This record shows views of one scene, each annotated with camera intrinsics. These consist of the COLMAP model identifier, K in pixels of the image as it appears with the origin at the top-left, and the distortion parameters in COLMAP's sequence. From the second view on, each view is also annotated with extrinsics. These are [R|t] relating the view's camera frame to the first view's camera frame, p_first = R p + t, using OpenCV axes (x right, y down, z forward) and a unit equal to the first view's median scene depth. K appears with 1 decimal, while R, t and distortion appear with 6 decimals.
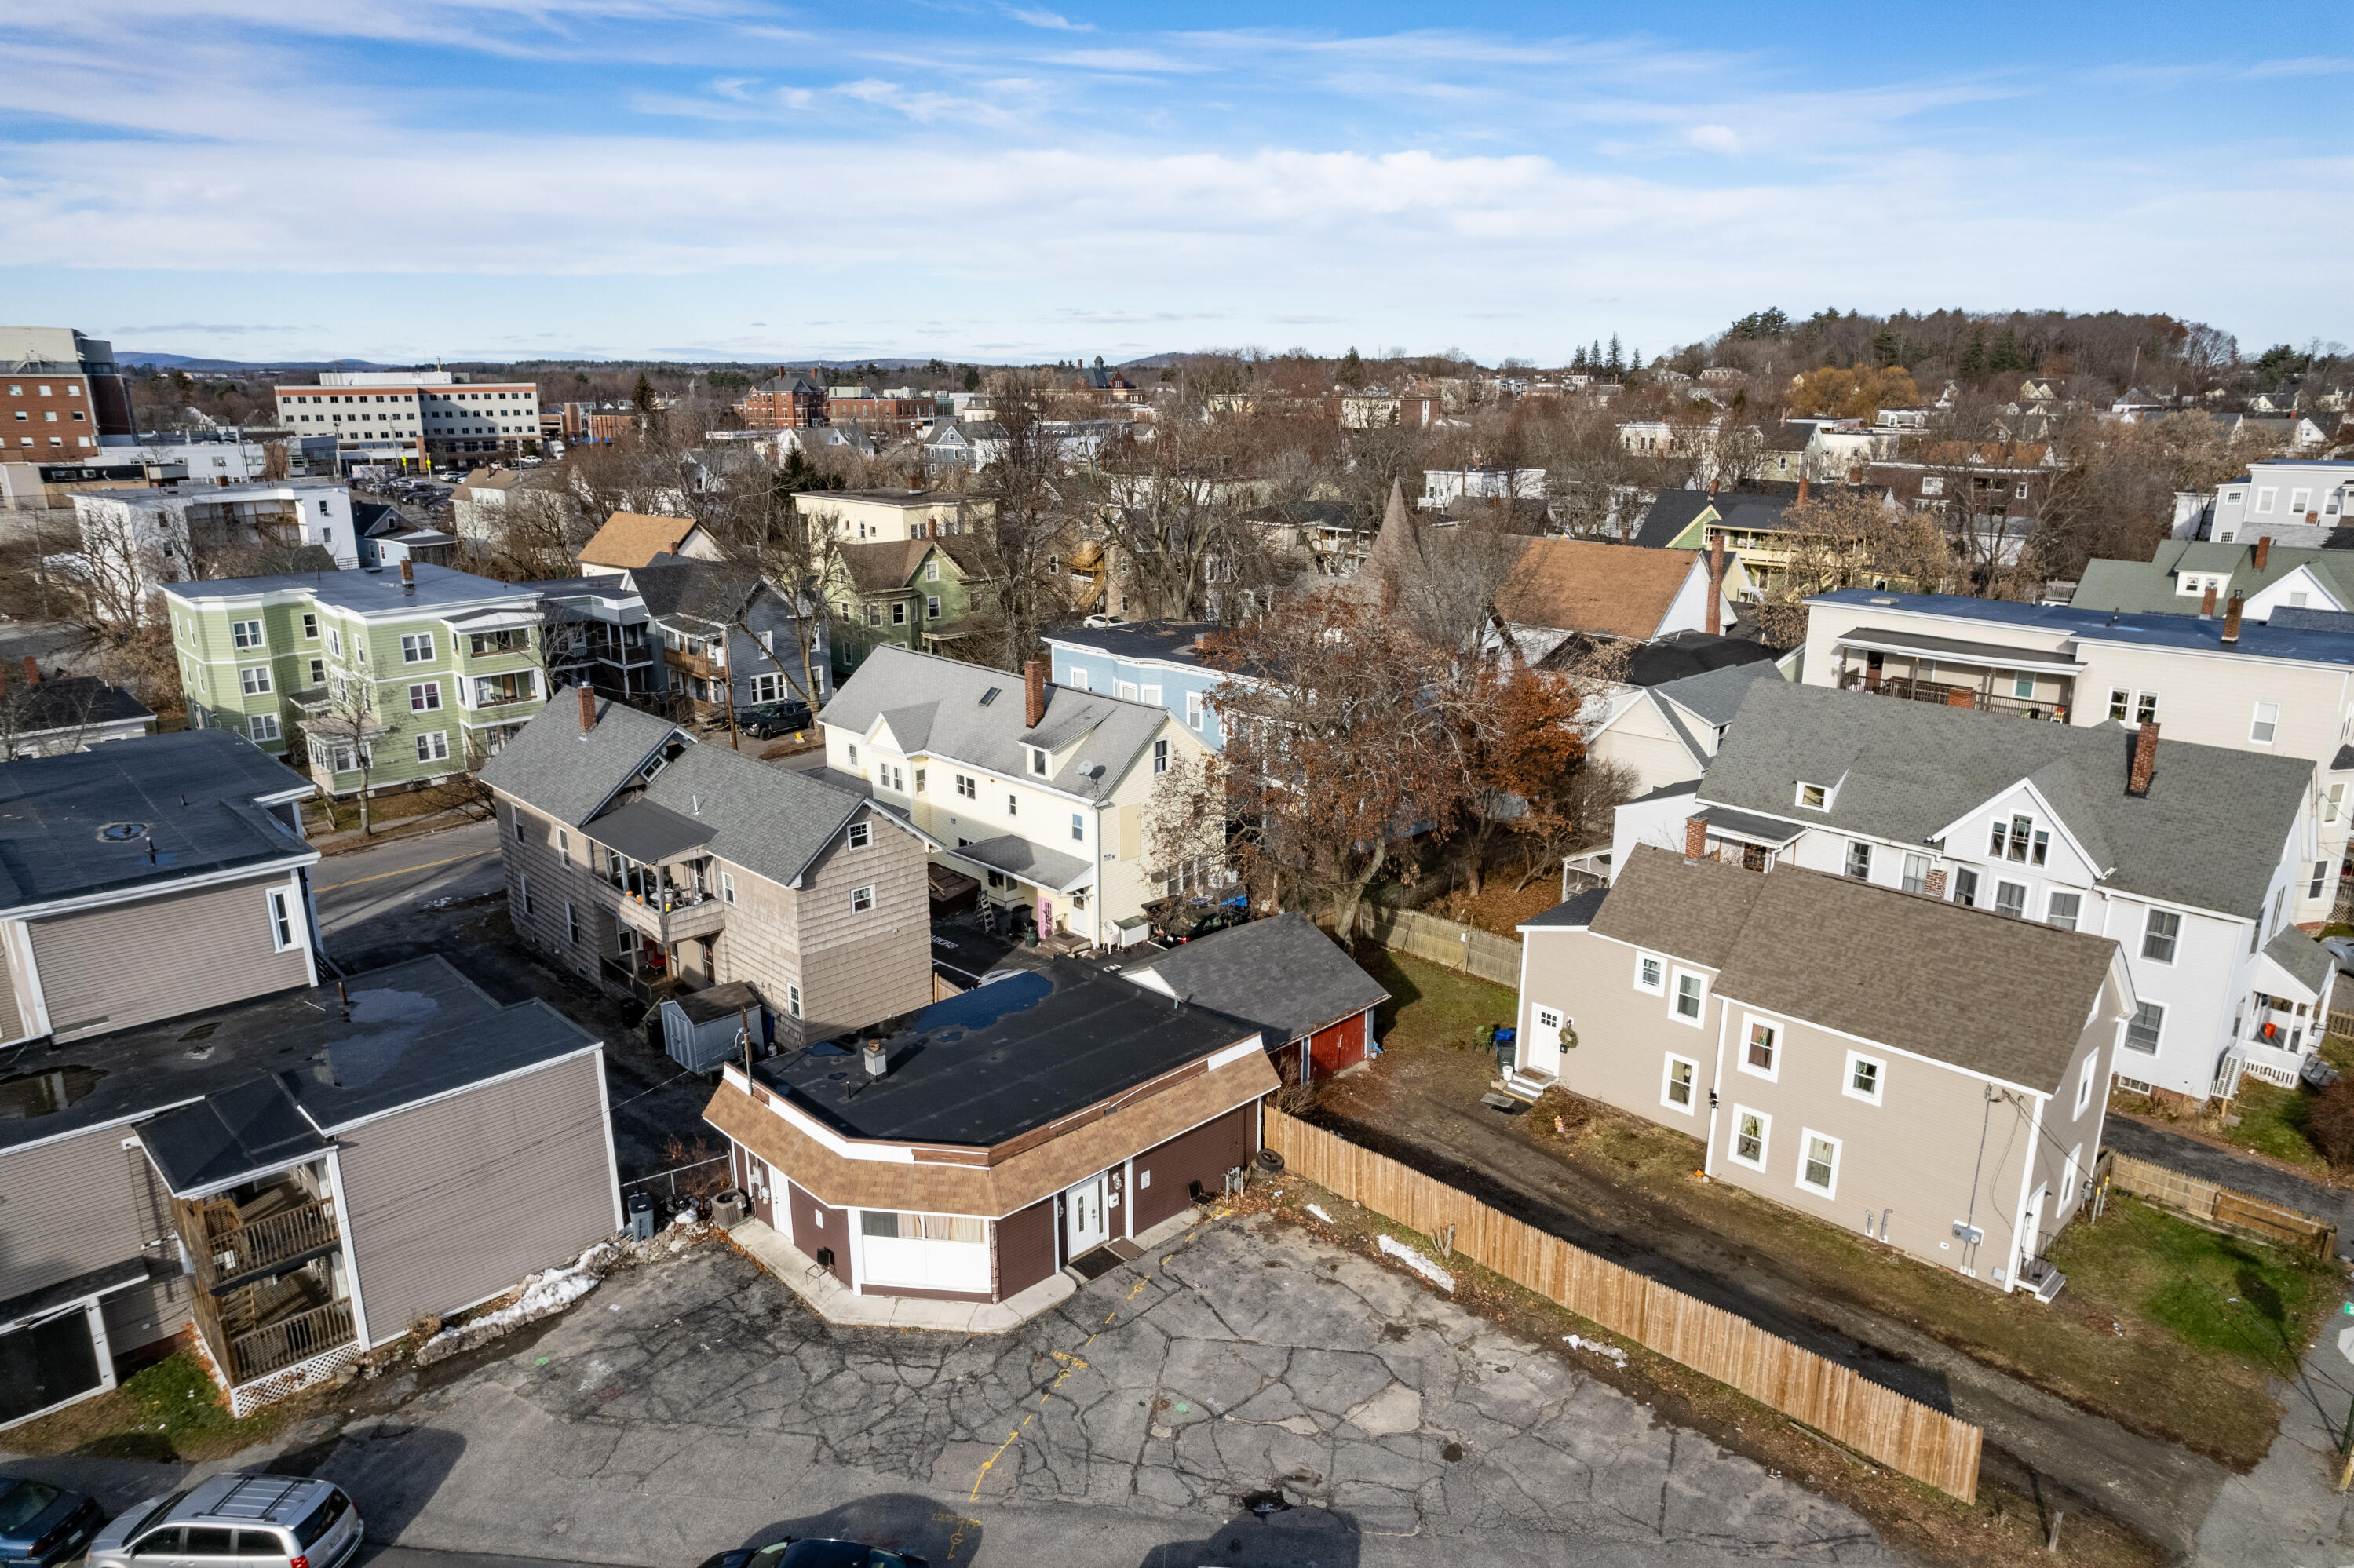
lens RADIAL K [[1500.6, 0, 1173.5], [0, 1500.6, 795.0], [0, 0, 1]] dist [-0.081193, 0.071877]
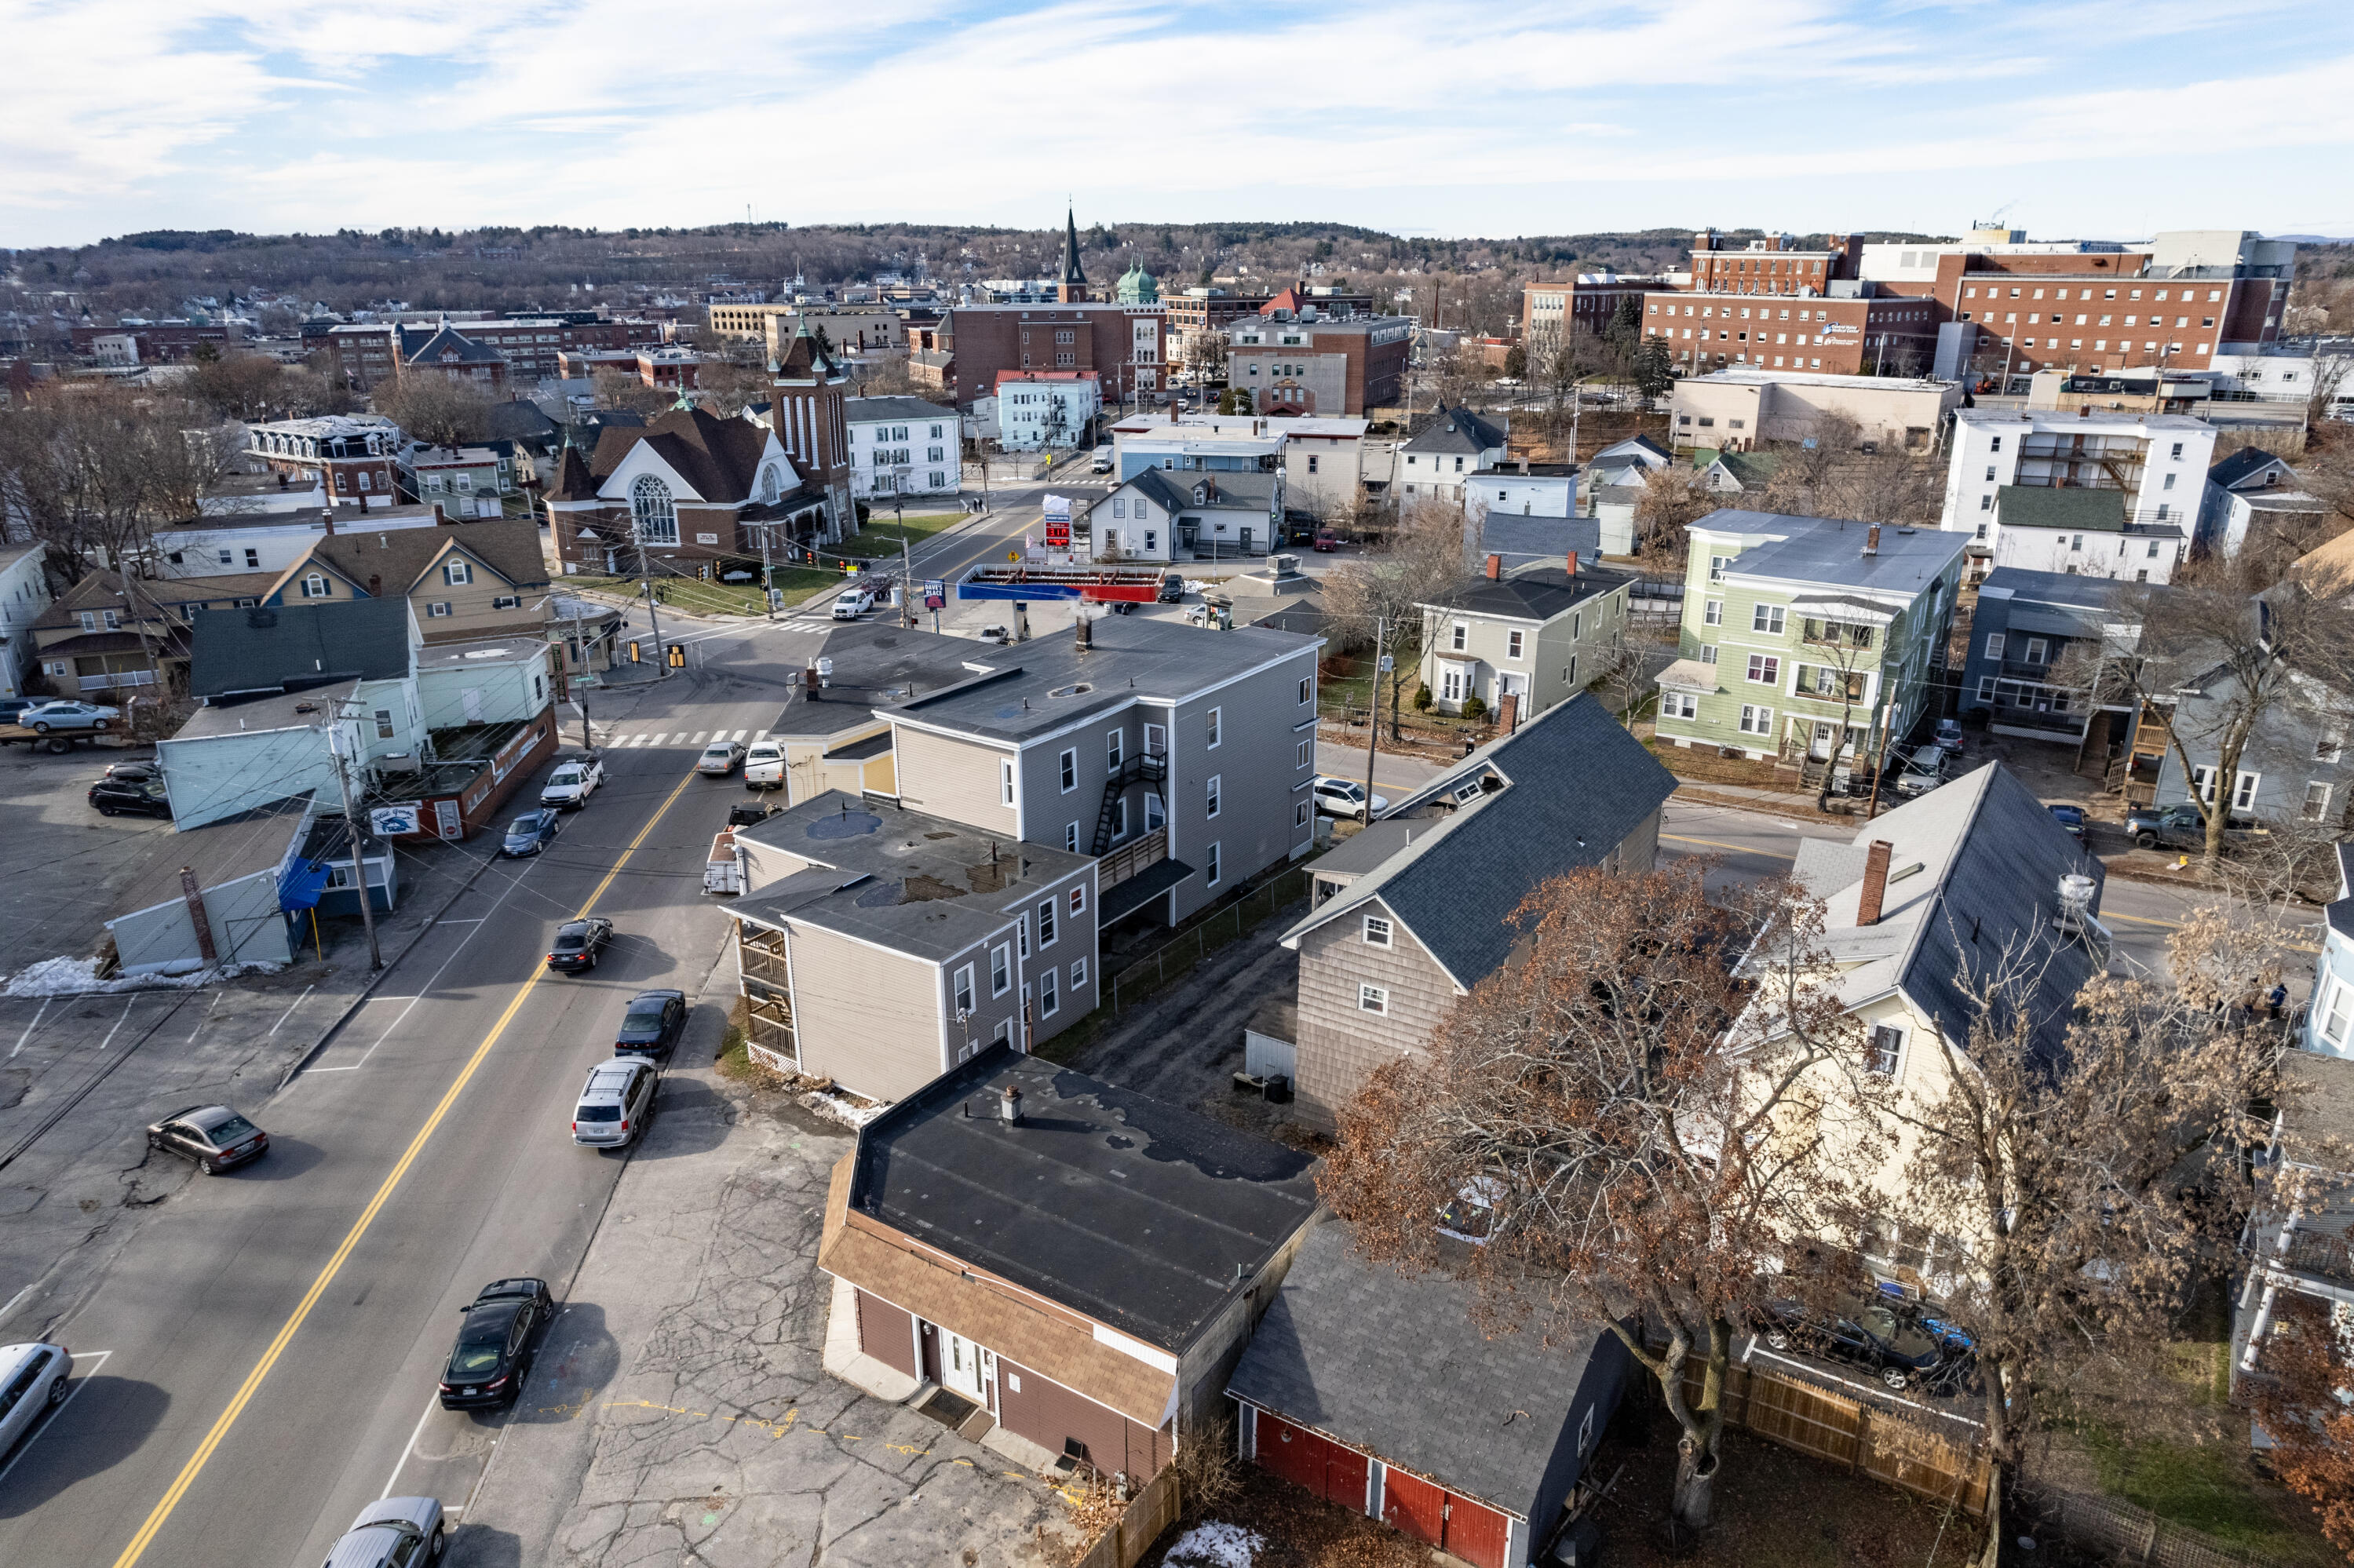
lens RADIAL K [[1500.6, 0, 1173.5], [0, 1500.6, 795.0], [0, 0, 1]] dist [-0.081193, 0.071877]
pose [[0.214138, 0.330985, -0.919018, 0.588479], [-0.261568, 0.925913, 0.272520, -0.275190], [0.941131, 0.182029, 0.284848, 0.672183]]
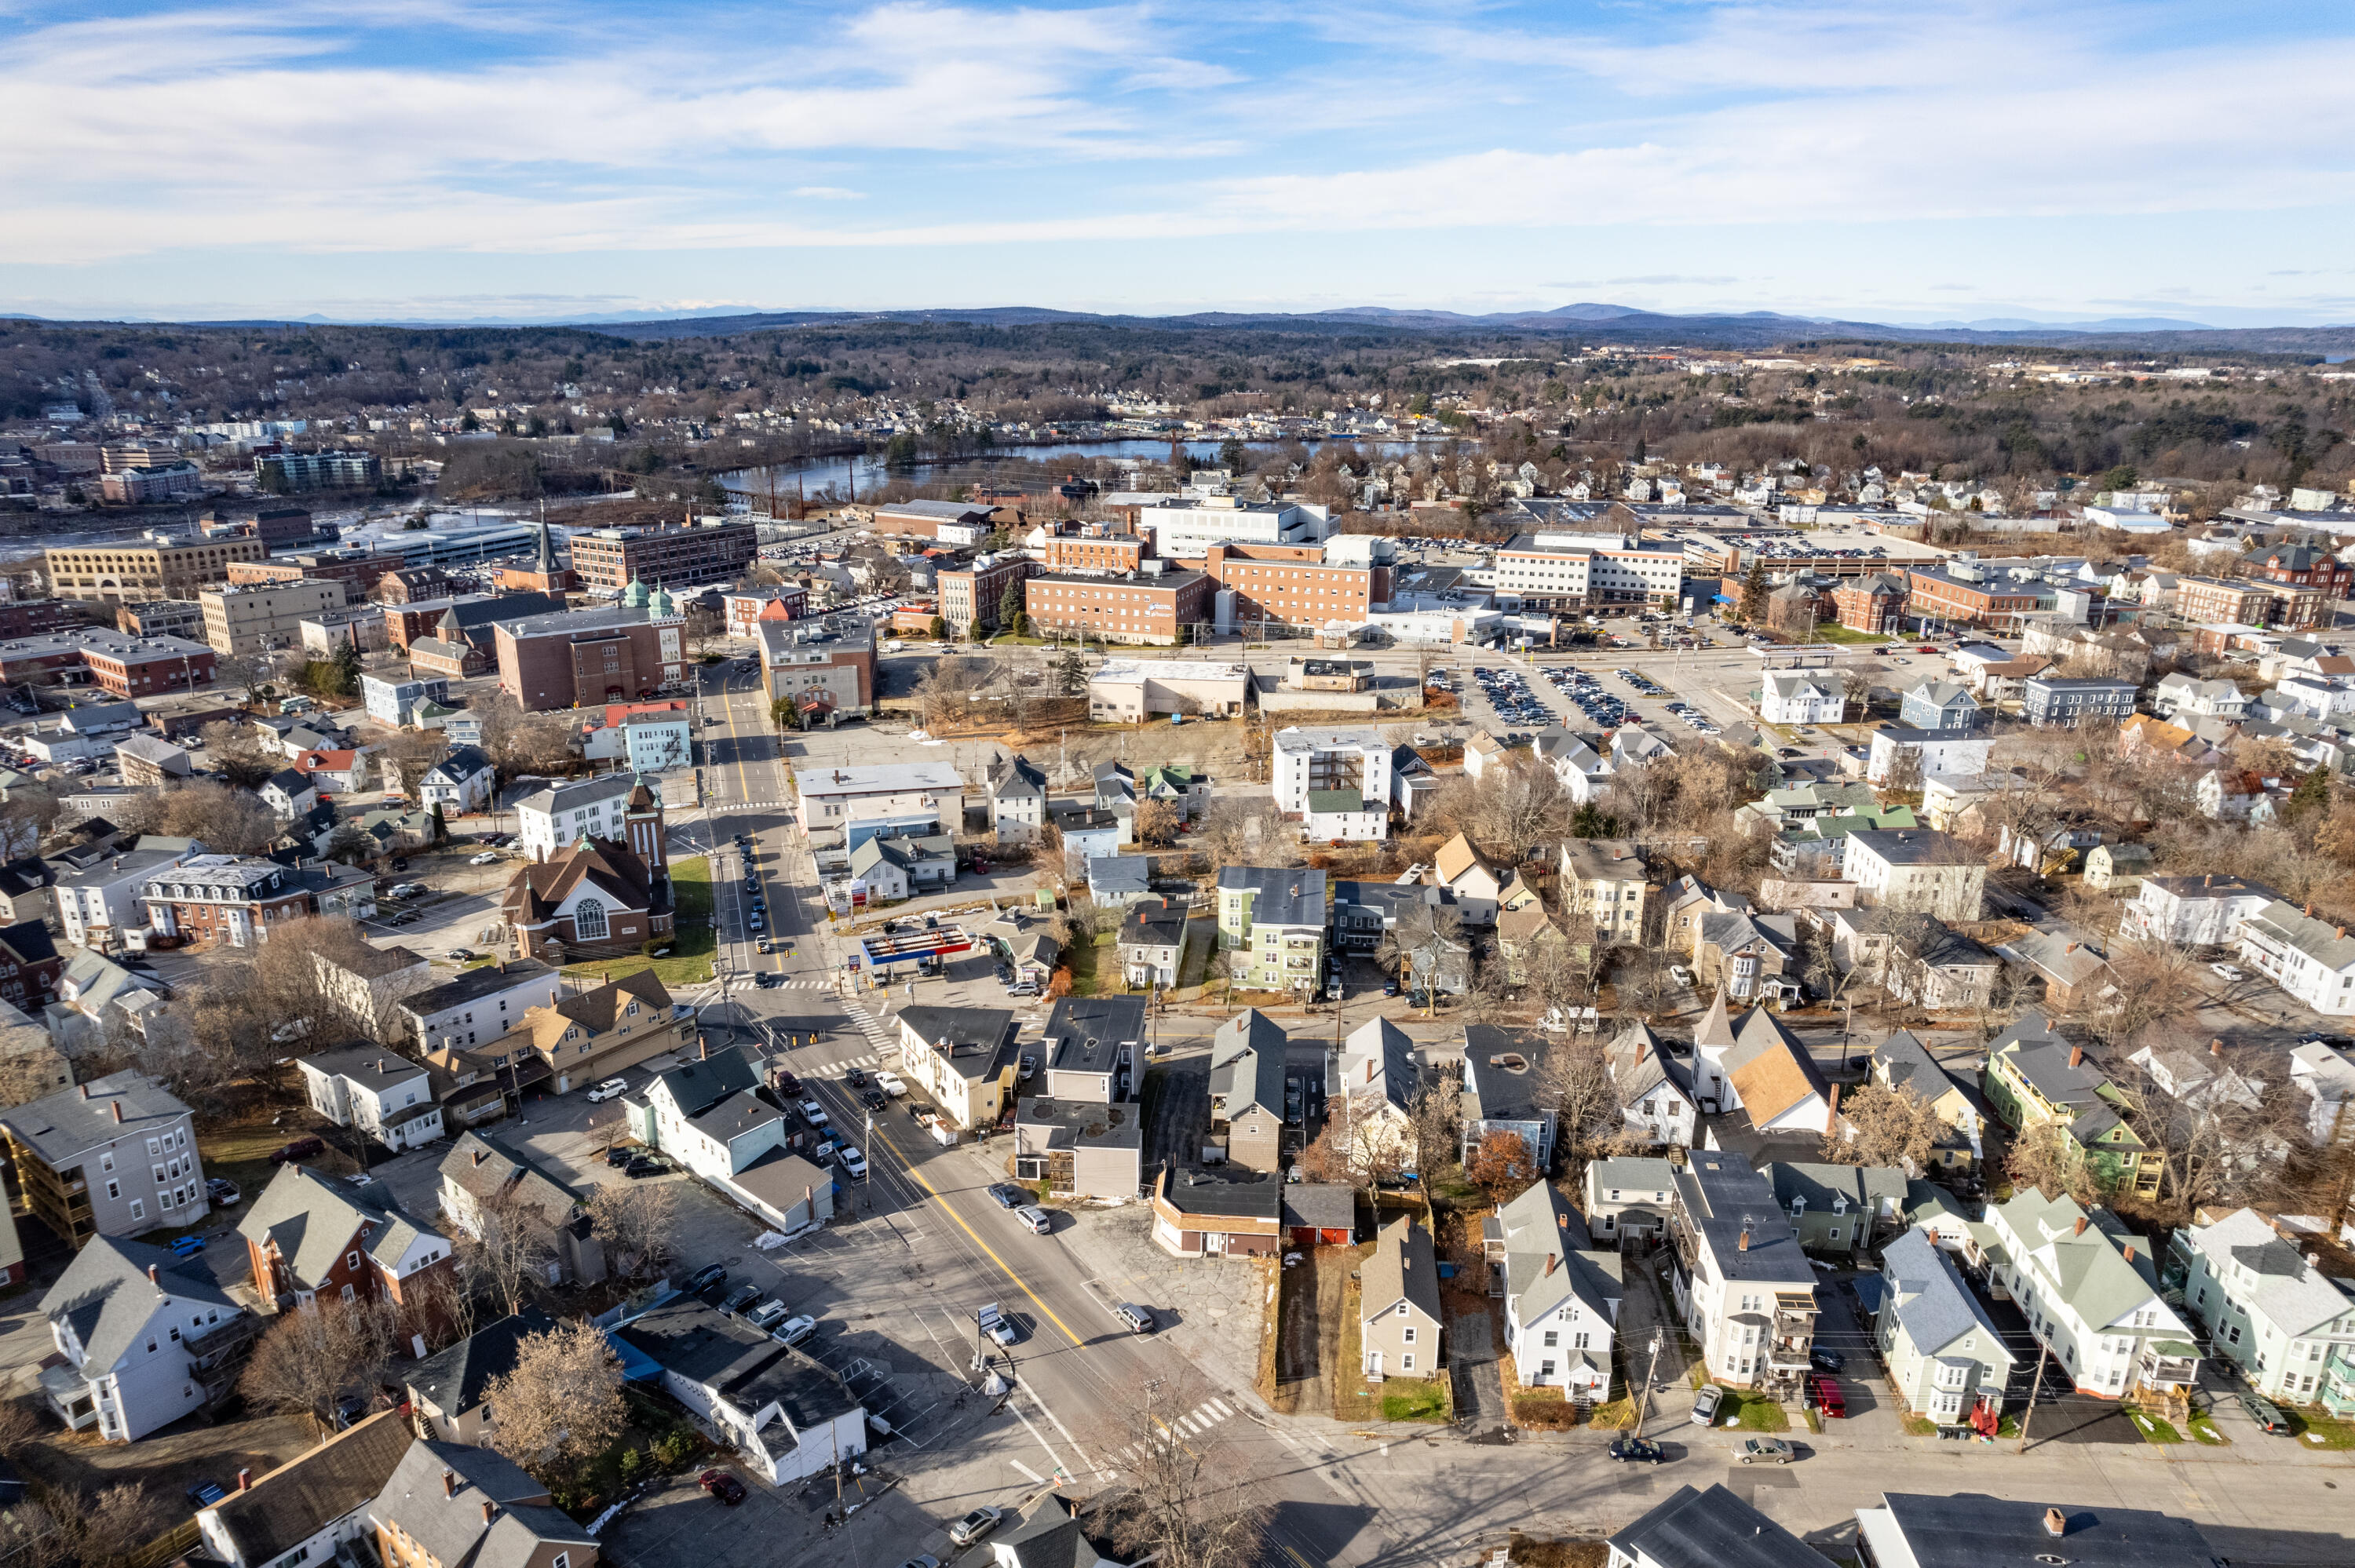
lens RADIAL K [[1501.2, 0, 1174.0], [0, 1501.2, 795.0], [0, 0, 1]] dist [-0.081193, 0.071877]
pose [[0.654053, 0.229945, -0.720653, 1.974081], [-0.207101, 0.970711, 0.121772, -1.062035], [0.727547, 0.069602, 0.682518, -1.466187]]
